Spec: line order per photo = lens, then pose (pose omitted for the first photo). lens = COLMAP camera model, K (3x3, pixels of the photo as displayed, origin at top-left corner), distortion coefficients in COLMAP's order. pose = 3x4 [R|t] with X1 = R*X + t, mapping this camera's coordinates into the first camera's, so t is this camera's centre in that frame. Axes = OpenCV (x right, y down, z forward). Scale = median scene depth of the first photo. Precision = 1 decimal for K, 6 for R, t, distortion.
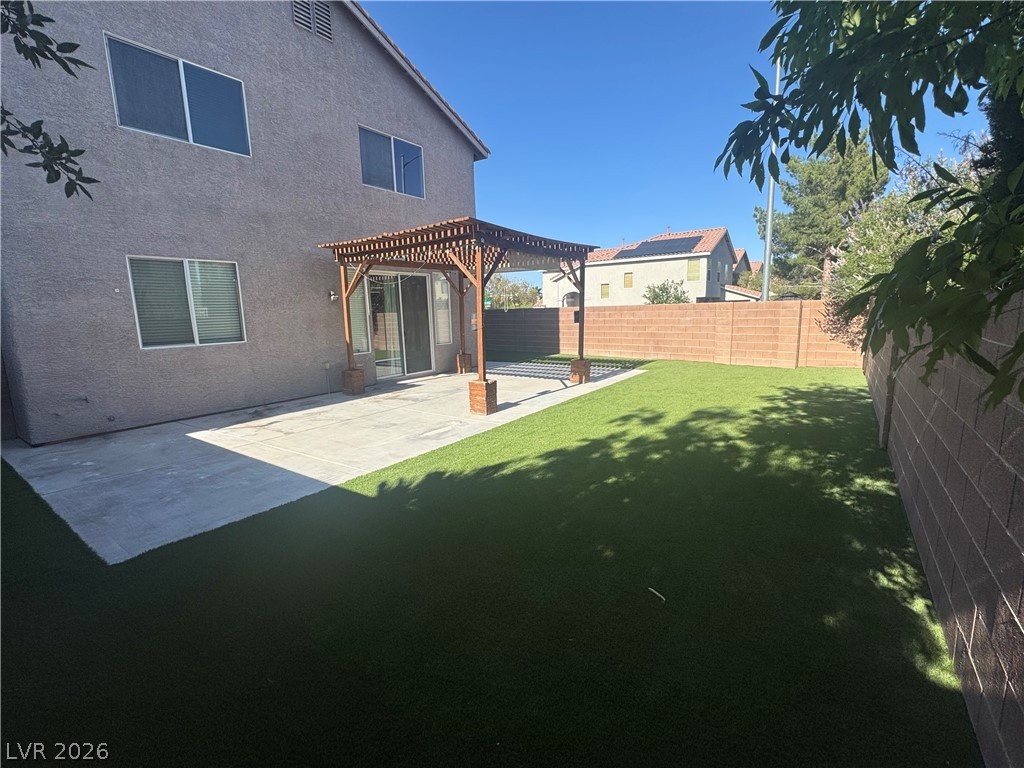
lens RADIAL K [[459.3, 0, 511.7], [0, 459.3, 384.3], [0, 0, 1]] dist [-0.006026, 0.001203]
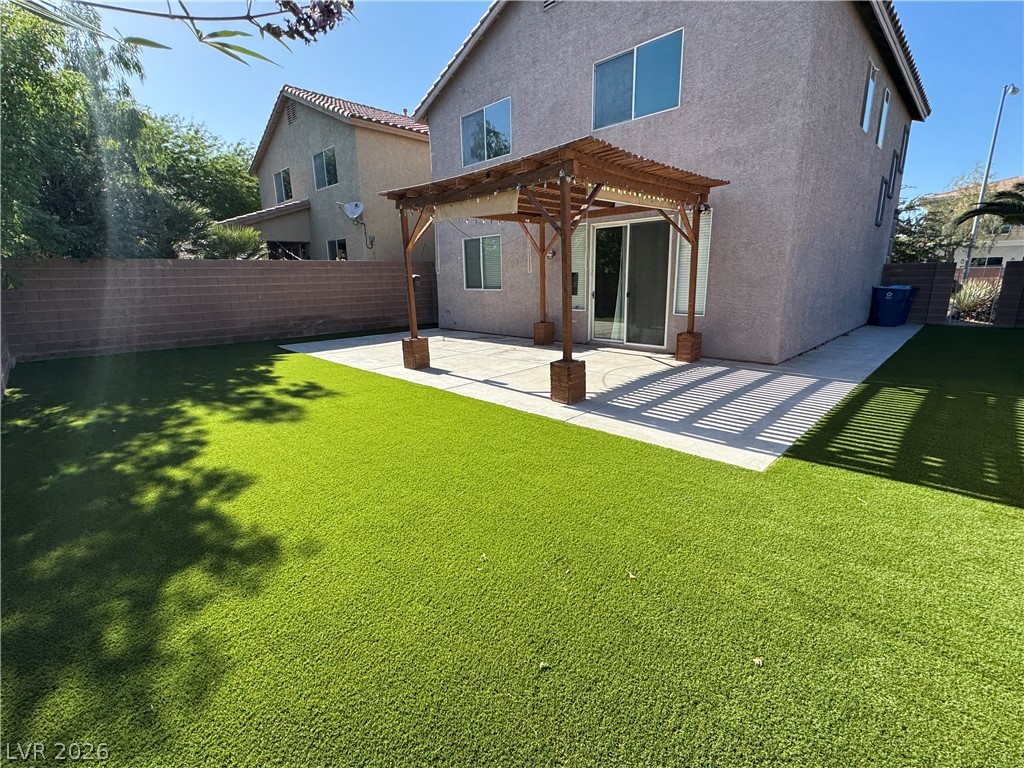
lens RADIAL K [[459.3, 0, 509.9], [0, 459.3, 381.2], [0, 0, 1]] dist [-0.006026, 0.001203]
pose [[-0.171783, 0.249747, -0.952952, 0.884897], [-0.132537, 0.952678, 0.273567, -0.219226], [0.976179, 0.173295, -0.130553, 1.266679]]
